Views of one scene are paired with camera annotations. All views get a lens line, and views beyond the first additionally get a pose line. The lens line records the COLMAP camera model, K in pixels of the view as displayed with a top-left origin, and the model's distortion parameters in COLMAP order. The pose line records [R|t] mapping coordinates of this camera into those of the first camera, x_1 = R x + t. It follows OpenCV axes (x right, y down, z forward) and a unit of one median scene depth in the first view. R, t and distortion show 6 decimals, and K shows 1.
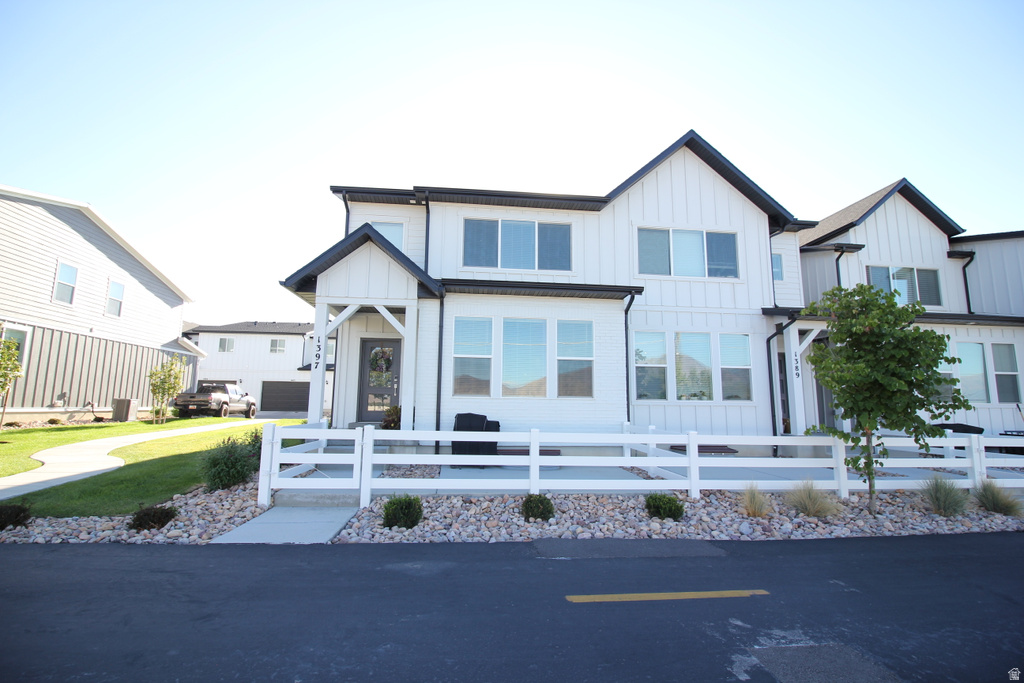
lens RADIAL K [[470.6, 0, 522.0], [0, 470.6, 335.4], [0, 0, 1]] dist [-0.023419, -0.001165]
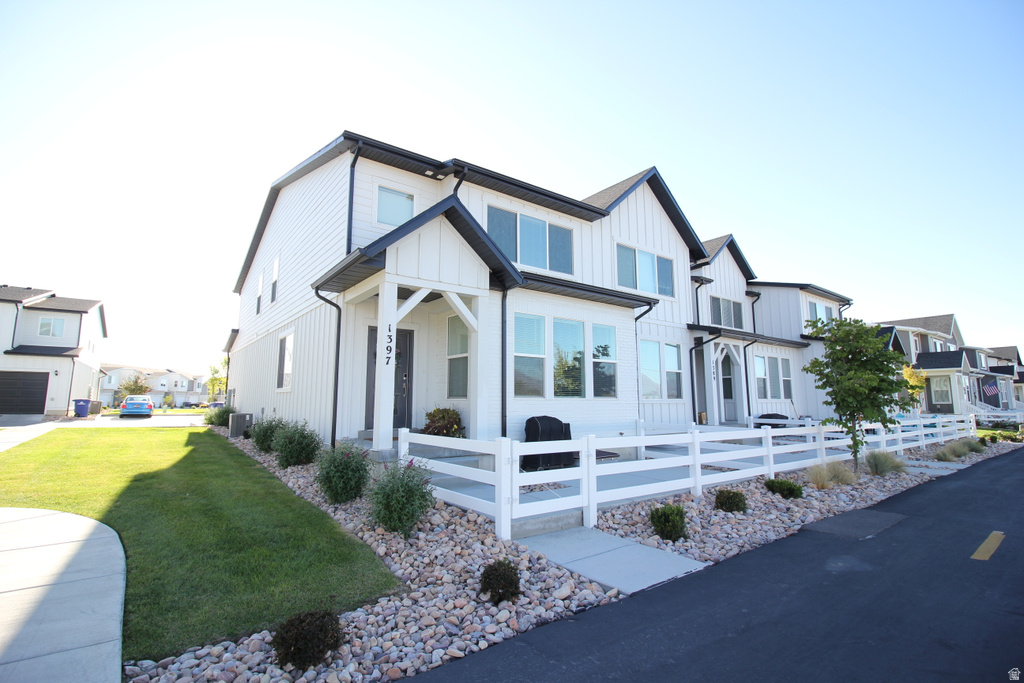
lens RADIAL K [[470.6, 0, 518.3], [0, 470.6, 325.5], [0, 0, 1]] dist [-0.023419, -0.001165]
pose [[0.863601, 0.070698, 0.499194, -0.511197], [-0.065103, 0.997468, -0.028639, 0.010424], [-0.499955, -0.007766, 0.866017, 0.165267]]
